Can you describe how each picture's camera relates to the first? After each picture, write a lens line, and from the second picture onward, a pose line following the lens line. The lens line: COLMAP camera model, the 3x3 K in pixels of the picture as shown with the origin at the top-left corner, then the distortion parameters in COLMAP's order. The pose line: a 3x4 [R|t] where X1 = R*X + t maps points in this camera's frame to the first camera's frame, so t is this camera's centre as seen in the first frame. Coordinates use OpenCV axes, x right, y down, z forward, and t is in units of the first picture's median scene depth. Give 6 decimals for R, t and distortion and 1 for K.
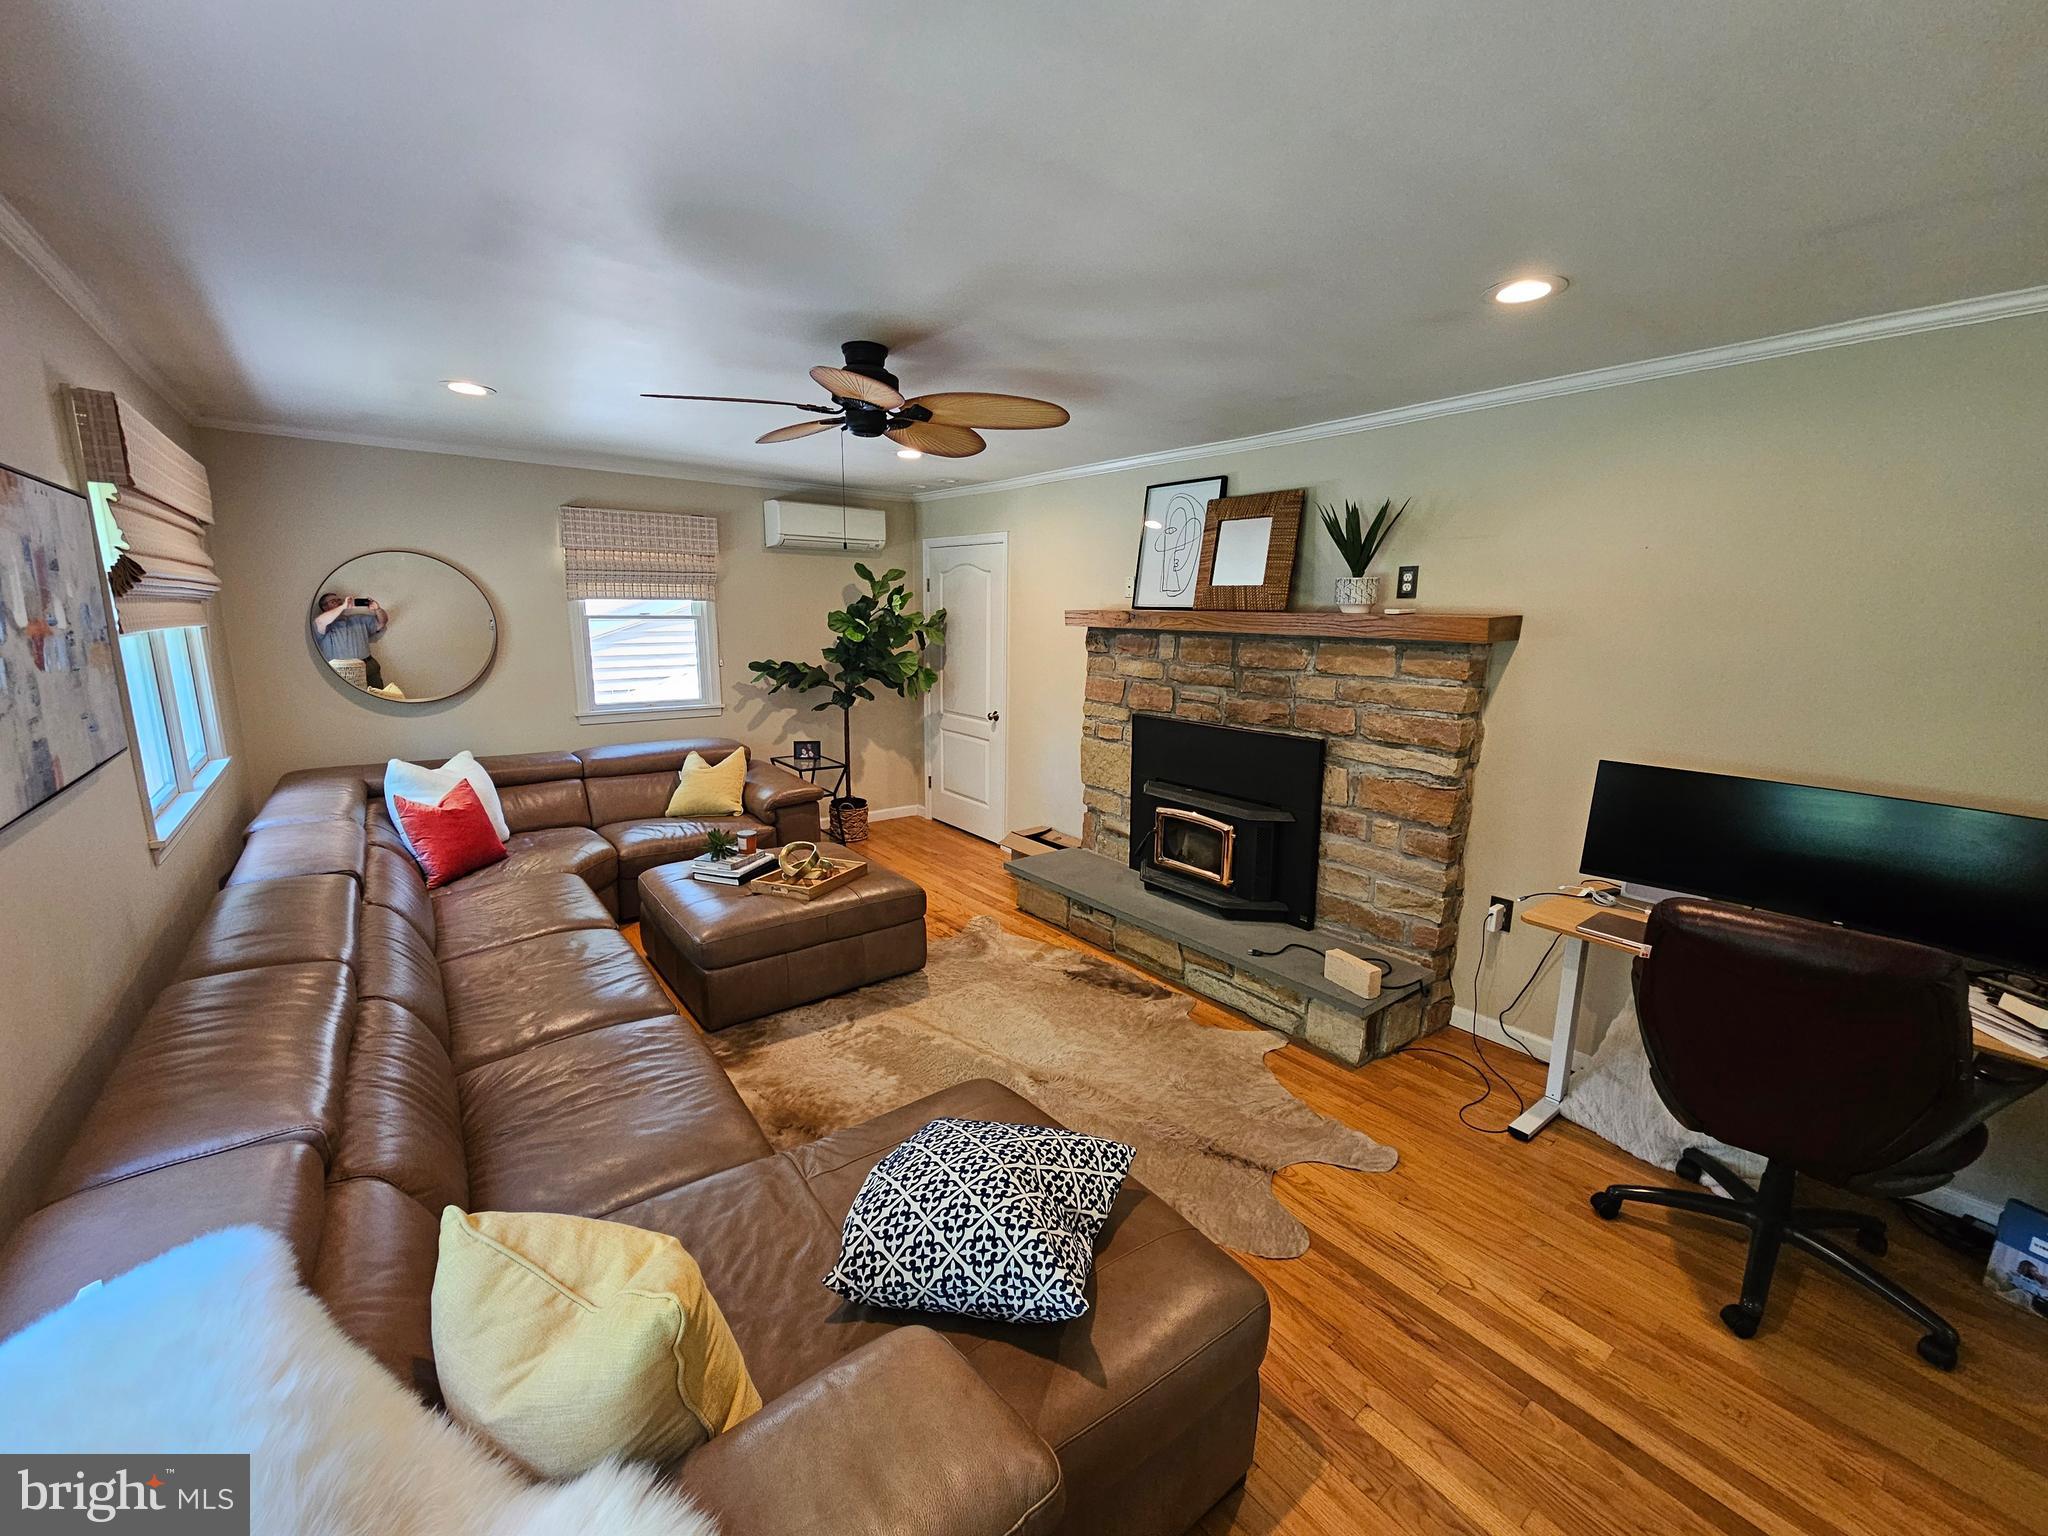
lens RADIAL K [[844.1, 0, 1035.2], [0, 844.1, 763.1], [0, 0, 1]] dist [0.002149, -0.001004]
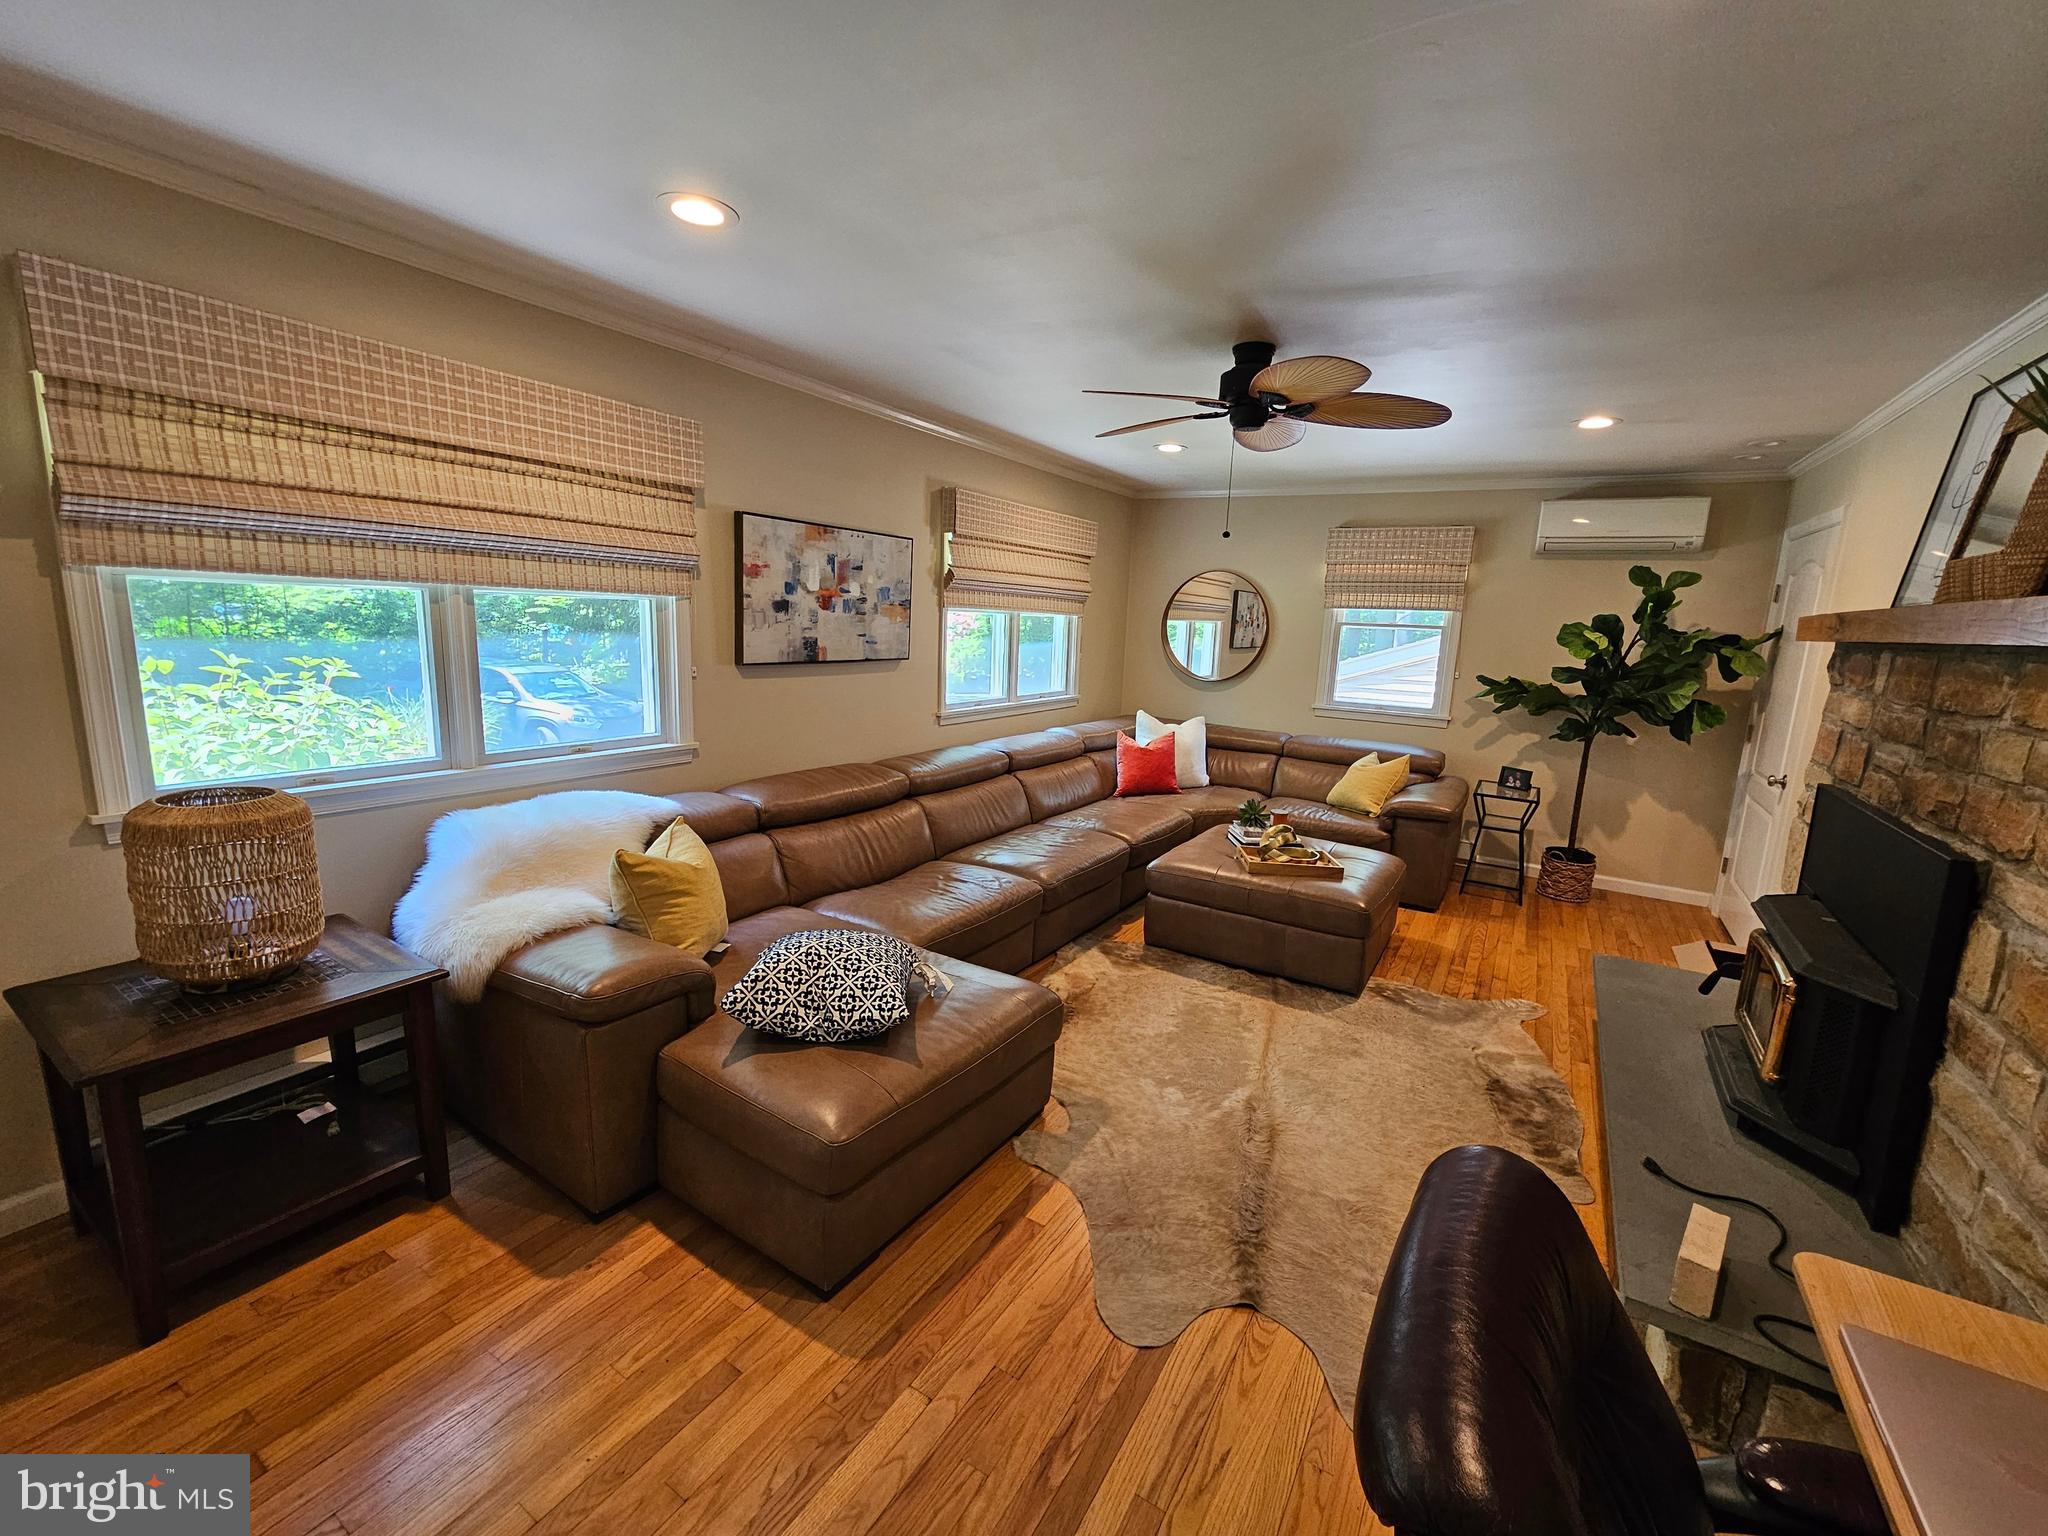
lens RADIAL K [[835.7, 0, 1030.7], [0, 835.7, 774.0], [0, 0, 1]] dist [0.000069, -0.000469]
pose [[0.351070, 0.175863, -0.919686, 0.489538], [-0.204741, 0.972854, 0.107875, -0.014647], [0.913691, 0.150426, 0.377546, 0.273666]]
